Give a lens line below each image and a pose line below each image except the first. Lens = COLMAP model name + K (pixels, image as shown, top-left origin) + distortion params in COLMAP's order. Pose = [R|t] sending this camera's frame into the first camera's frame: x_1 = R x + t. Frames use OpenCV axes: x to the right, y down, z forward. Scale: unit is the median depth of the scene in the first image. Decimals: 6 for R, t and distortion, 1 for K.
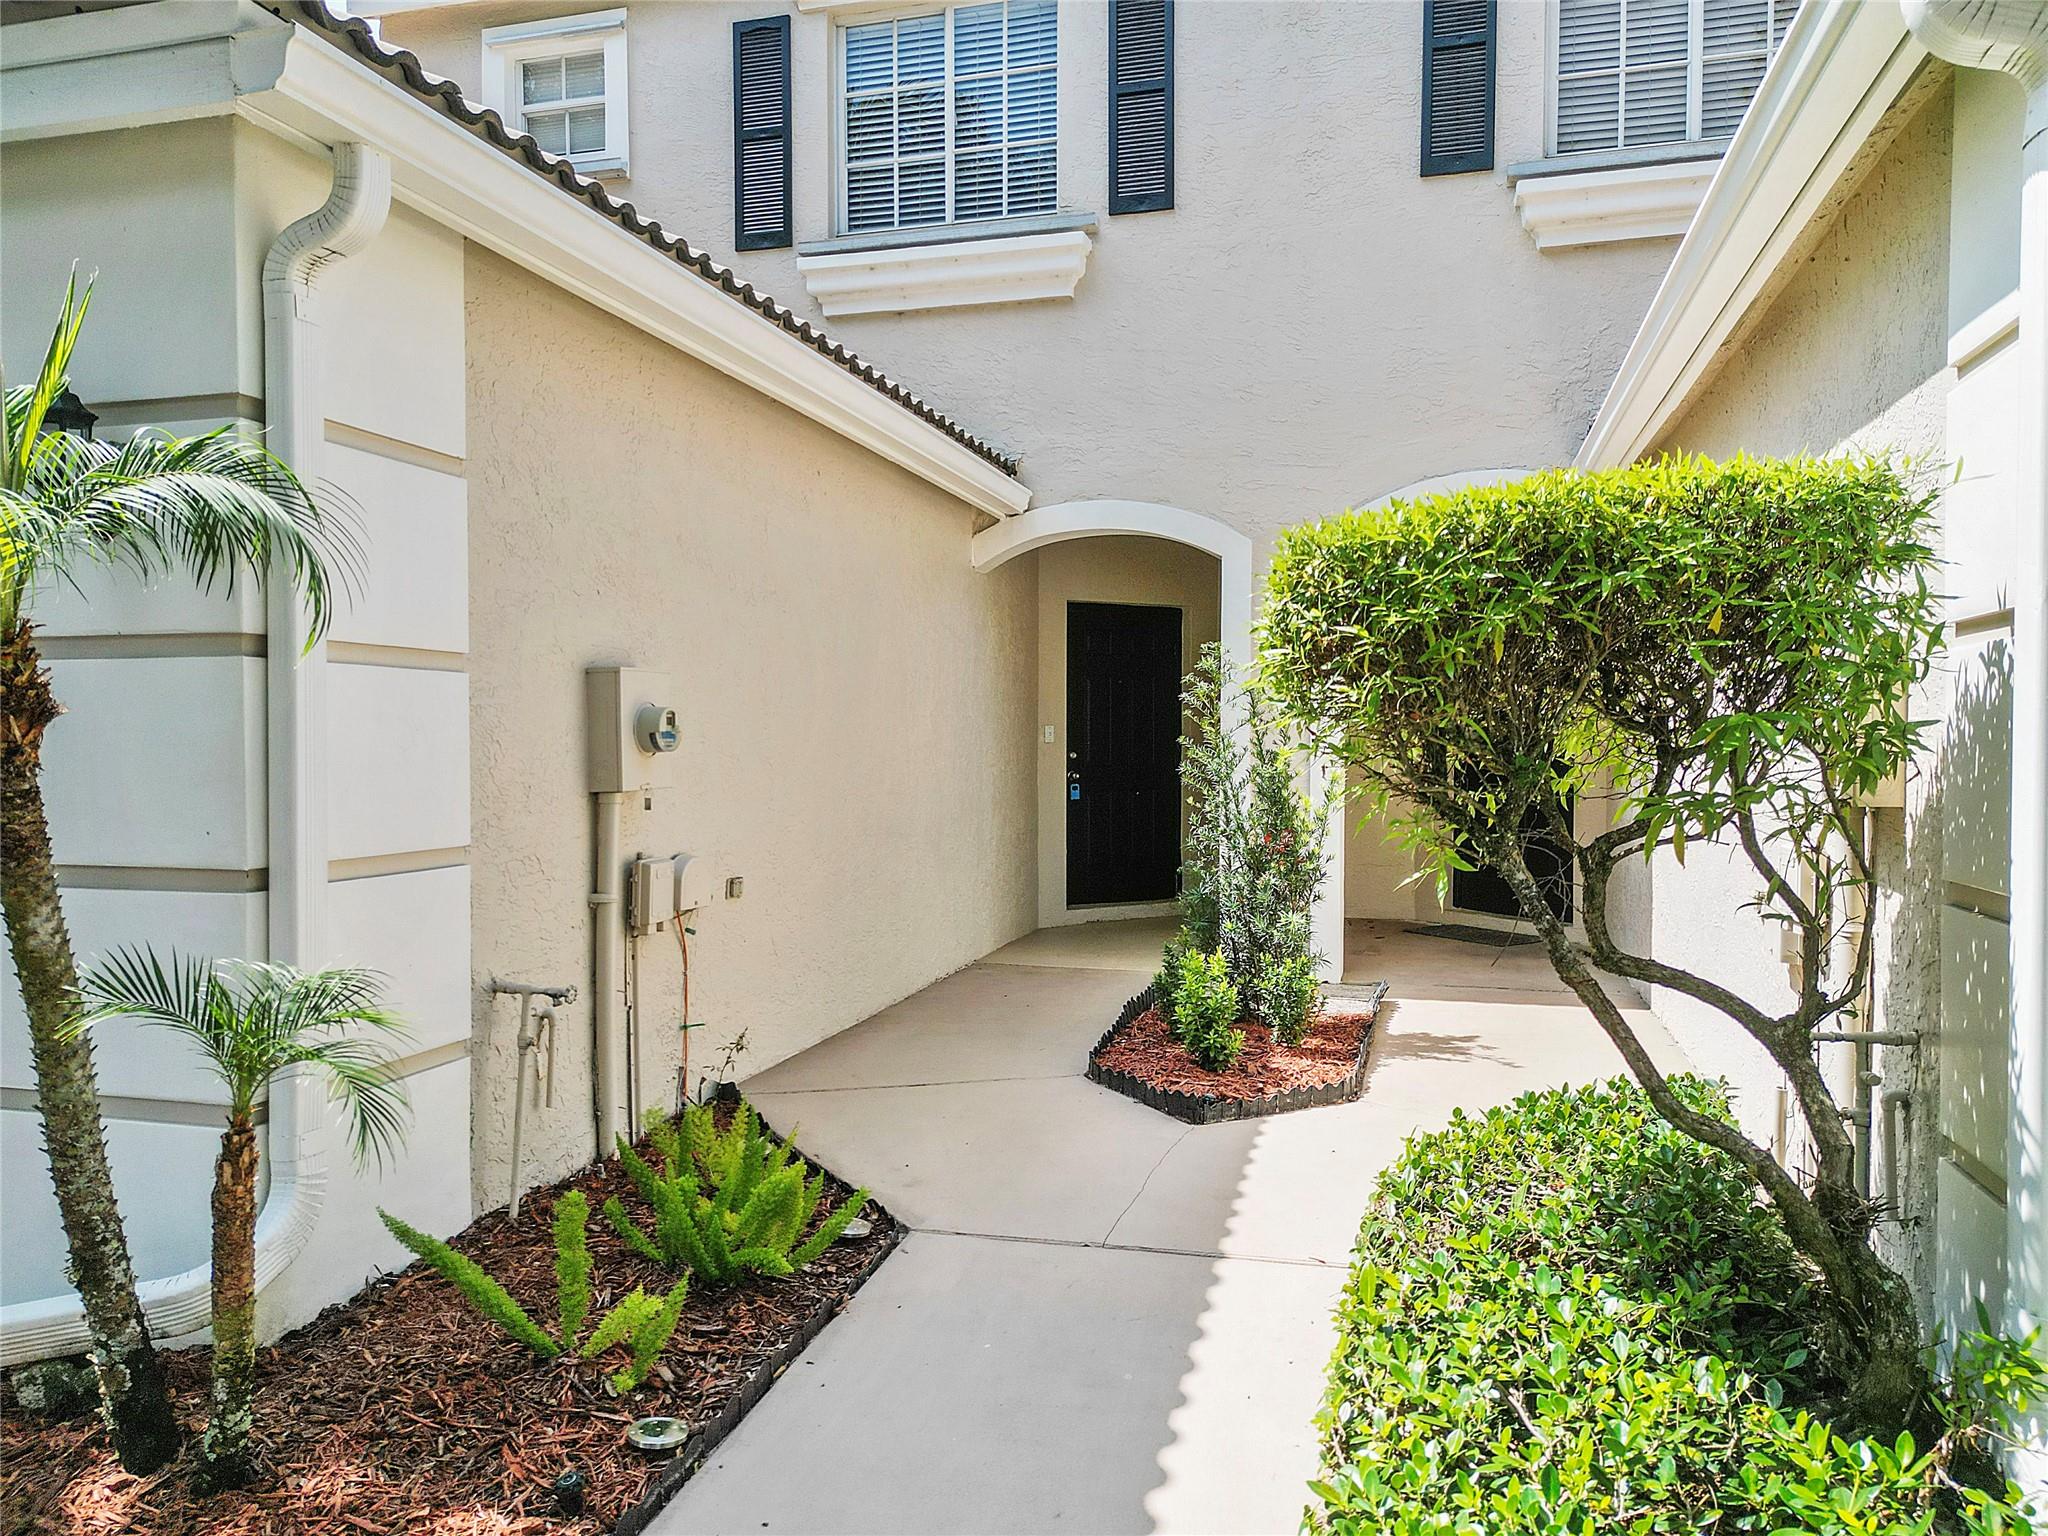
lens RADIAL K [[1442.6, 0, 1024.0], [0, 1442.6, 768.0], [0, 0, 1]] dist [0.002694, 0.001670]
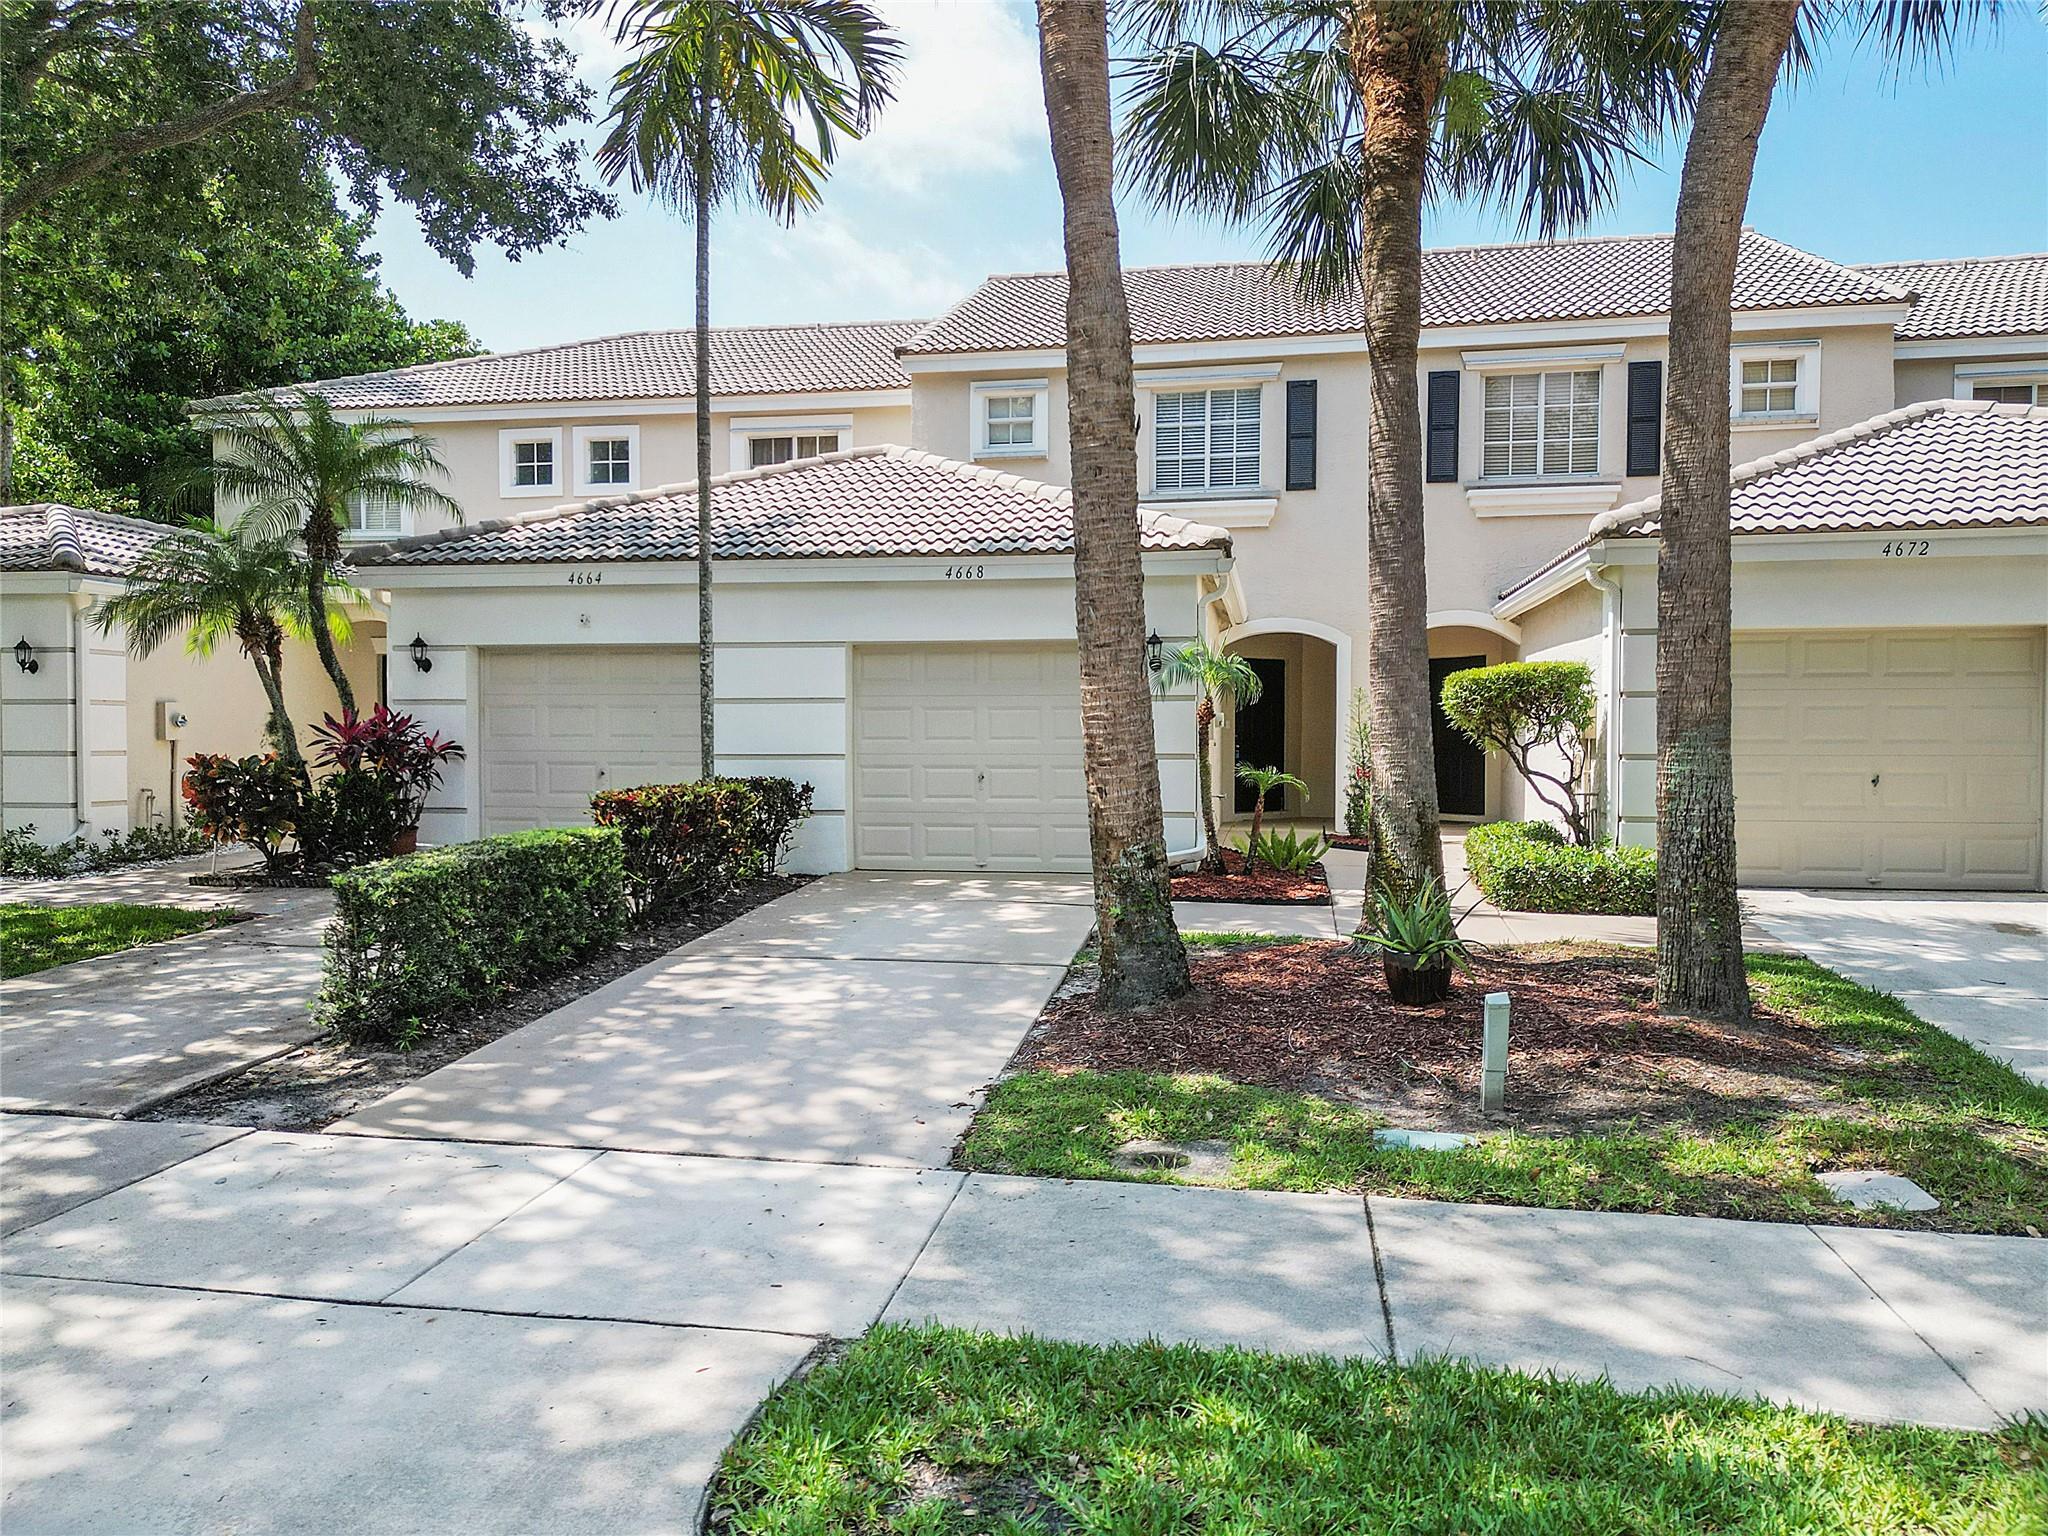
lens RADIAL K [[1442.6, 0, 1024.0], [0, 1442.6, 768.0], [0, 0, 1]] dist [0.002694, 0.001670]
pose [[0.994979, -0.002817, 0.100041, -1.359264], [0.003109, 0.999991, -0.002756, 0.114041], [-0.100032, 0.003054, 0.994979, -2.800335]]
